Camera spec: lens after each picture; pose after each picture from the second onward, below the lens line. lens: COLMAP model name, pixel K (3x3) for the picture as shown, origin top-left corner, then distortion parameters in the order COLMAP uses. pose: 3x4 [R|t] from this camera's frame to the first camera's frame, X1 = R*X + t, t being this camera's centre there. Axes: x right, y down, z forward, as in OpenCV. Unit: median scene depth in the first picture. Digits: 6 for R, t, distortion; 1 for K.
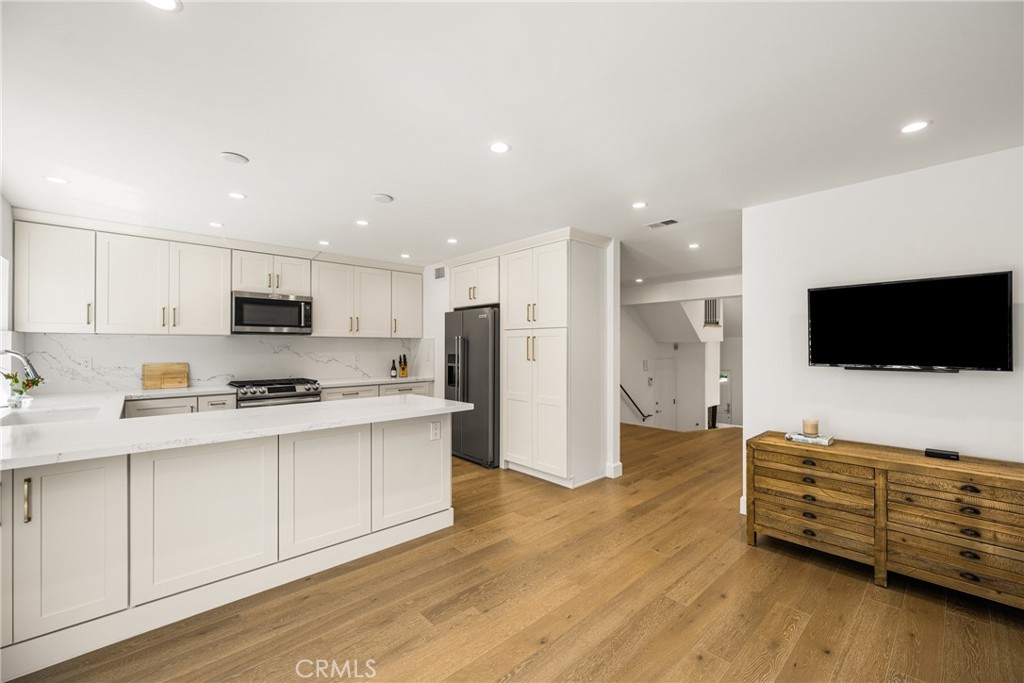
lens RADIAL K [[414.4, 0, 521.1], [0, 414.4, 344.3], [0, 0, 1]] dist [-0.001768, 0.000156]
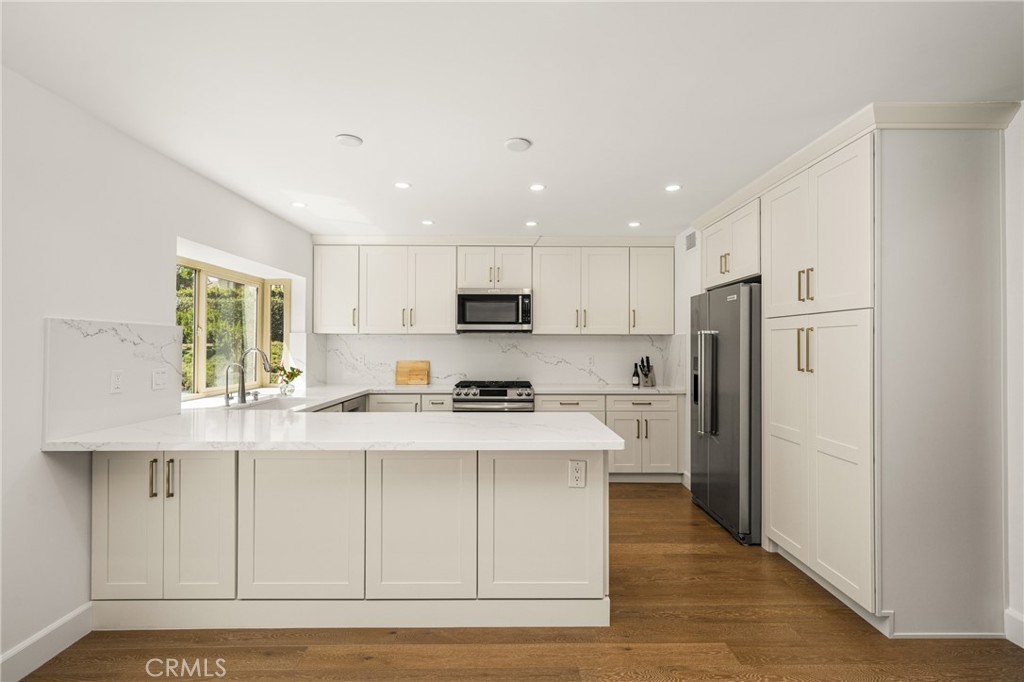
lens RADIAL K [[476.6, 0, 513.8], [0, 476.6, 341.4], [0, 0, 1]] dist [0.002586, 0.000137]
pose [[0.738266, -0.003865, -0.674498, 0.165453], [0.001062, 0.999989, -0.004568, 0.001468], [0.674509, 0.002656, 0.738262, 0.265725]]
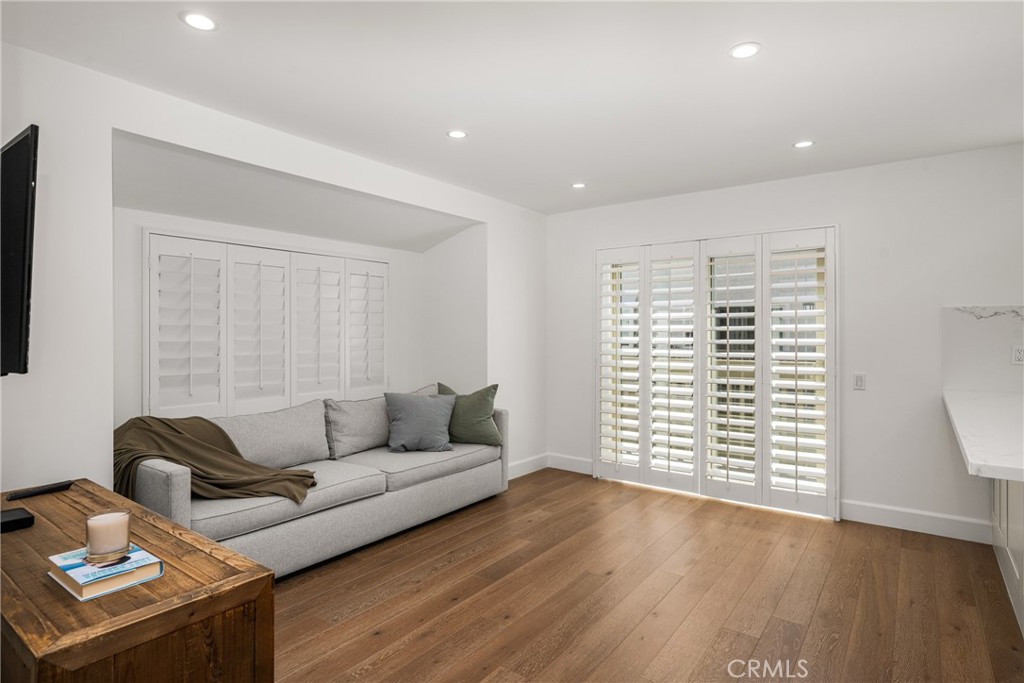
lens RADIAL K [[550.1, 0, 506.4], [0, 550.1, 333.7], [0, 0, 1]] dist [0.002845, -0.000189]
pose [[-0.984716, 0.001322, -0.174163, 0.286184], [0.002027, 0.999990, -0.003874, 0.017306], [0.174156, -0.004168, -0.984709, 1.007234]]
